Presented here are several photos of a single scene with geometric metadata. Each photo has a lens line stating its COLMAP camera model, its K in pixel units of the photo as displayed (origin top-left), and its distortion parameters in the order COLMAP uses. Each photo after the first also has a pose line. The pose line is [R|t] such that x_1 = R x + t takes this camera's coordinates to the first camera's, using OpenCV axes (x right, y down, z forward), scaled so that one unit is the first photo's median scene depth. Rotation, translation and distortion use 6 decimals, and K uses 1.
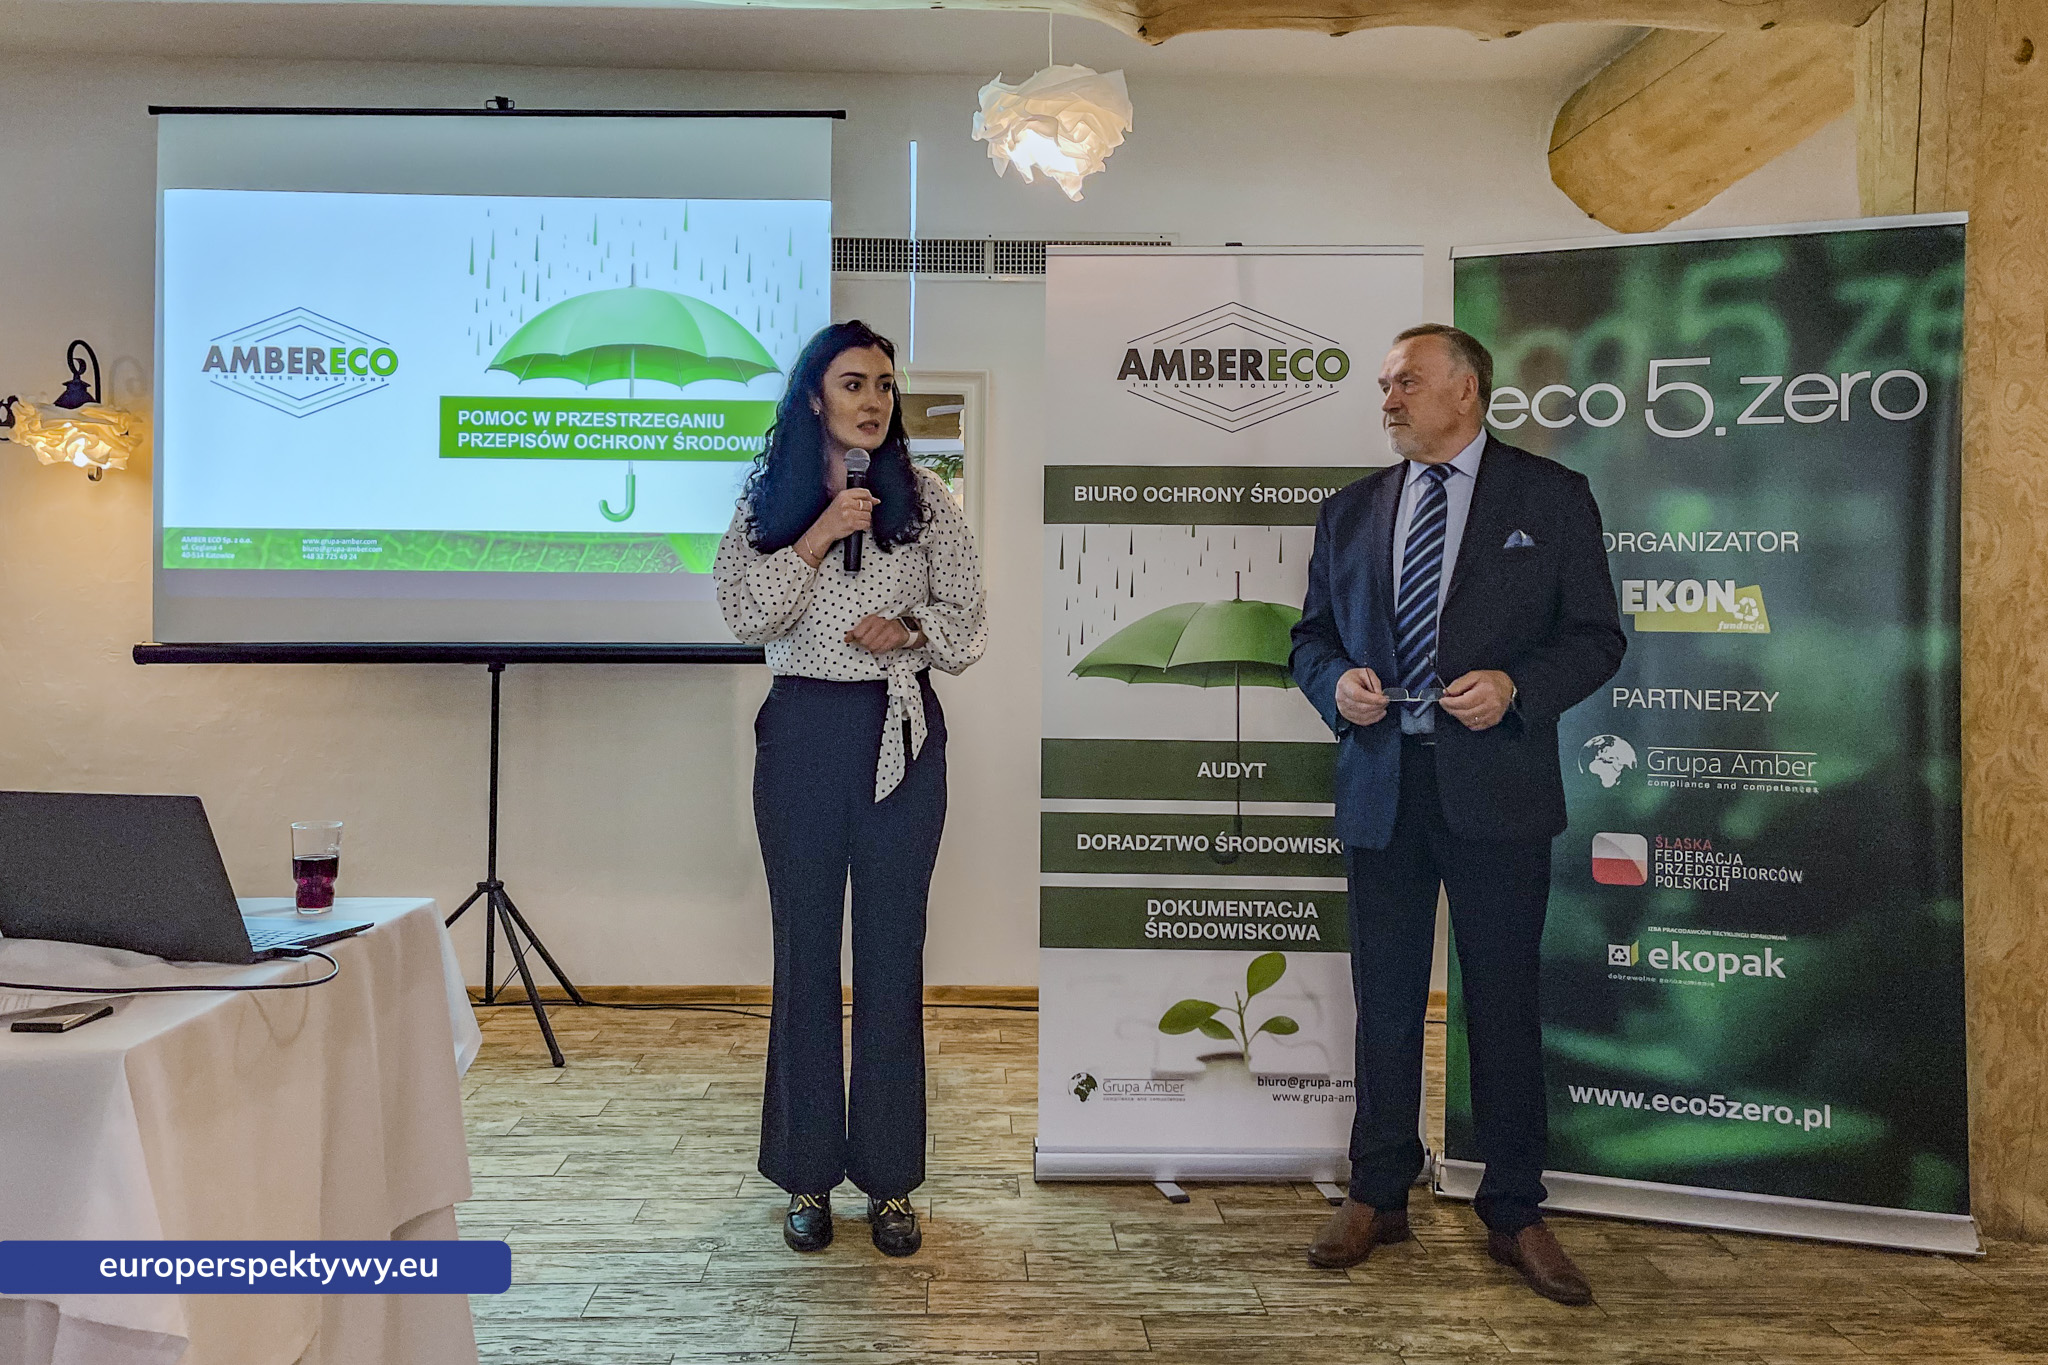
lens RADIAL K [[1634.1, 0, 994.5], [0, 1634.1, 602.2], [0, 0, 1]] dist [0.106479, -0.146713]
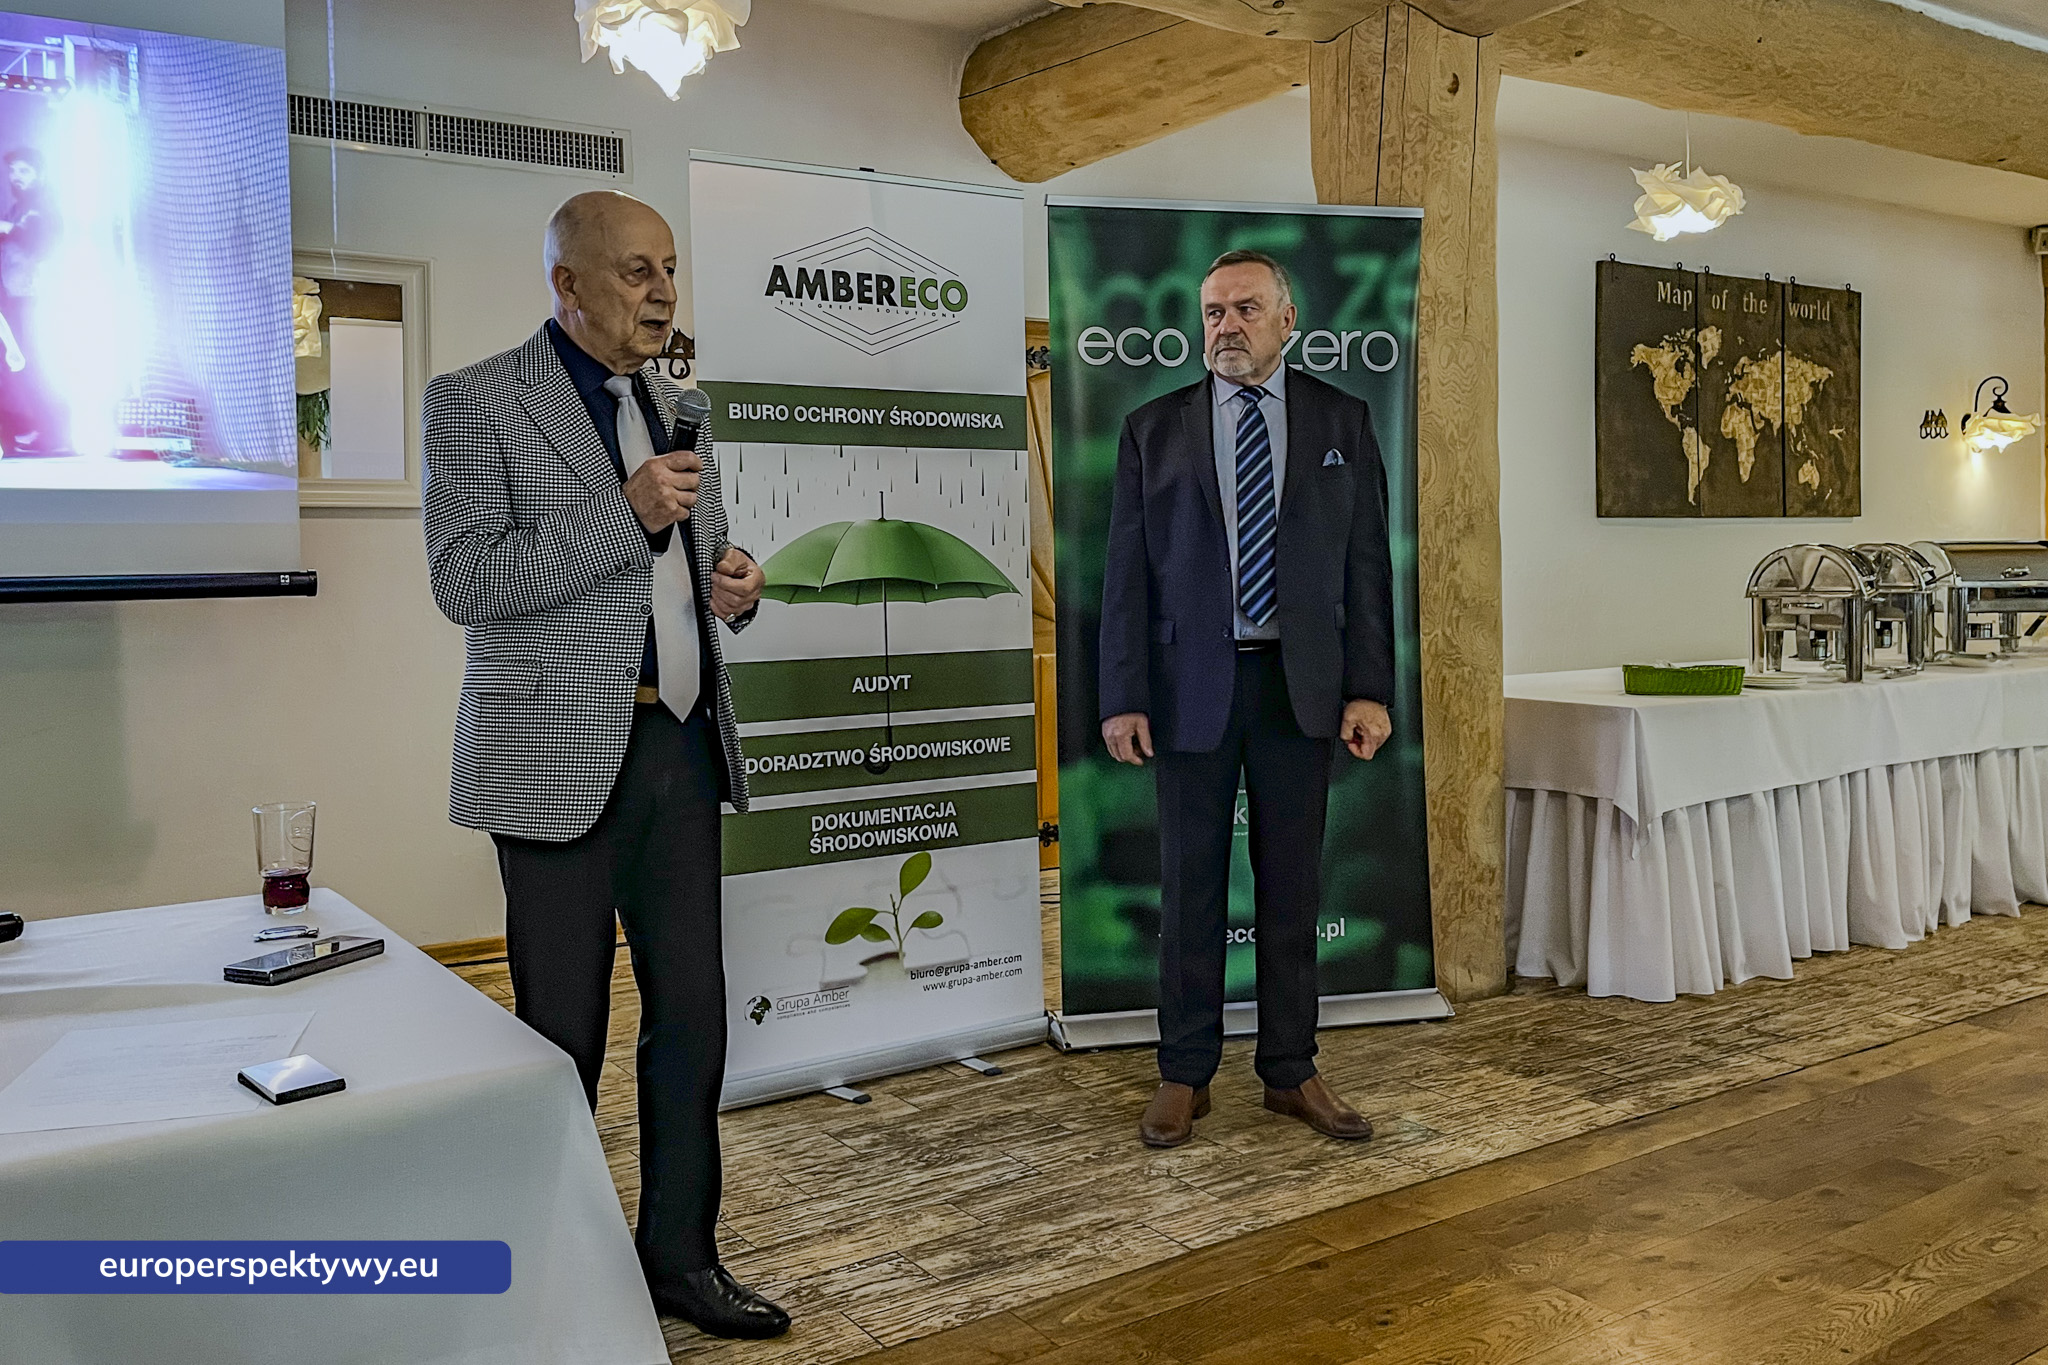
lens RADIAL K [[1690.4, 0, 1024.1], [0, 1690.4, 568.2], [0, 0, 1]] dist [0.108901, -0.162085]
pose [[0.841171, -0.025664, 0.540160, -0.357467], [0.006728, 0.999293, 0.037000, -0.009363], [-0.540728, -0.027489, 0.840748, 0.055036]]
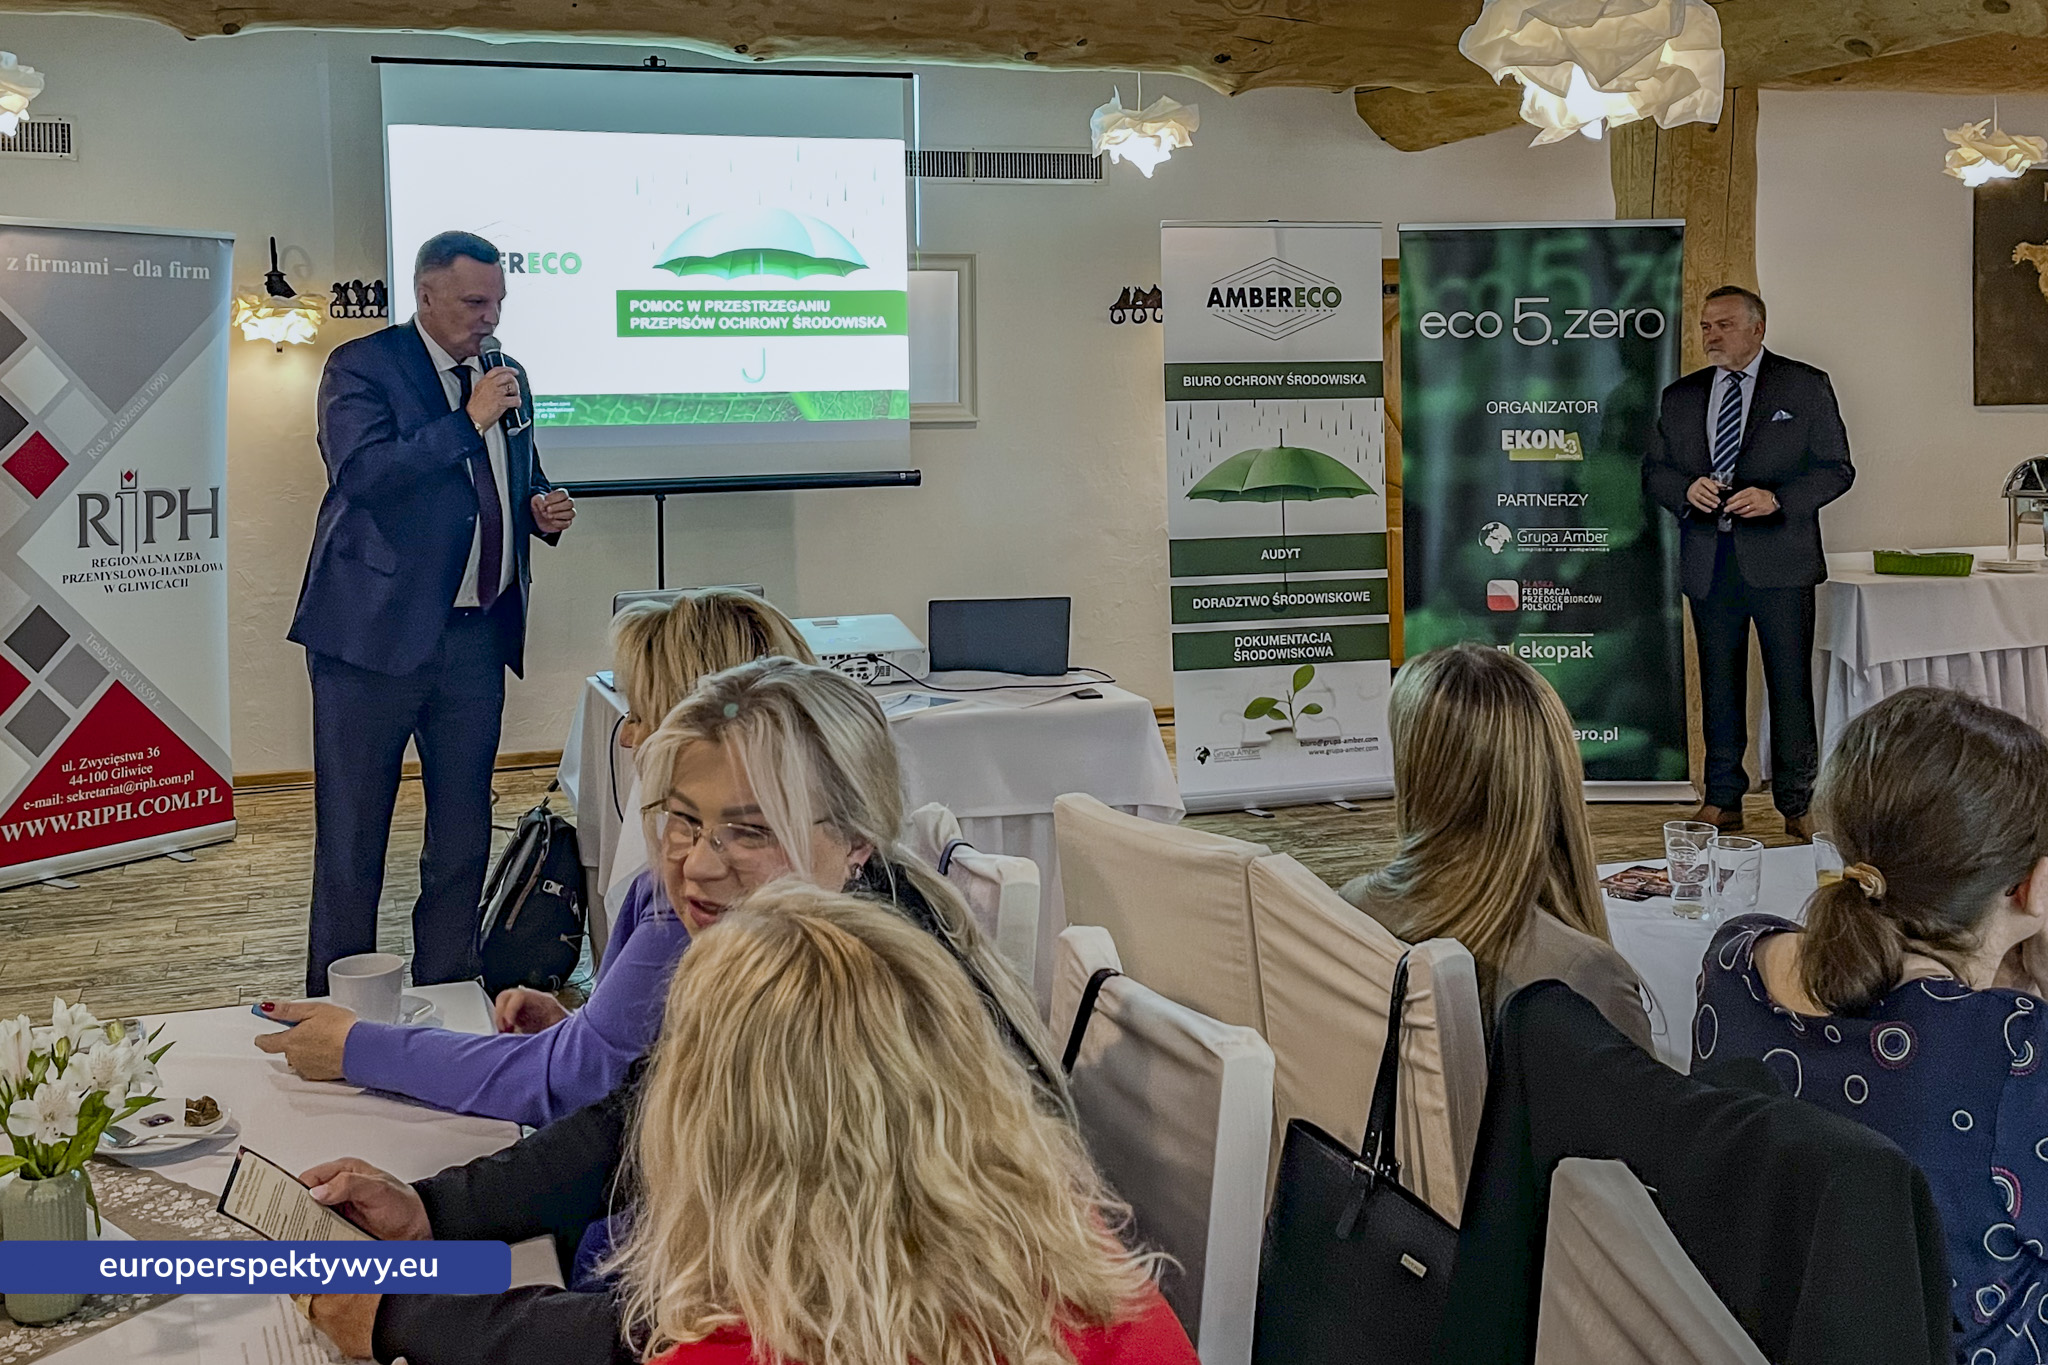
lens RADIAL K [[1949.8, 0, 925.4], [0, 1949.8, 421.2], [0, 0, 1]] dist [0.118586, -0.185886]
pose [[0.958255, -0.028613, 0.284481, -0.729841], [0.015008, 0.998642, 0.049889, -0.127588], [-0.285522, -0.043537, 0.957383, -0.724652]]
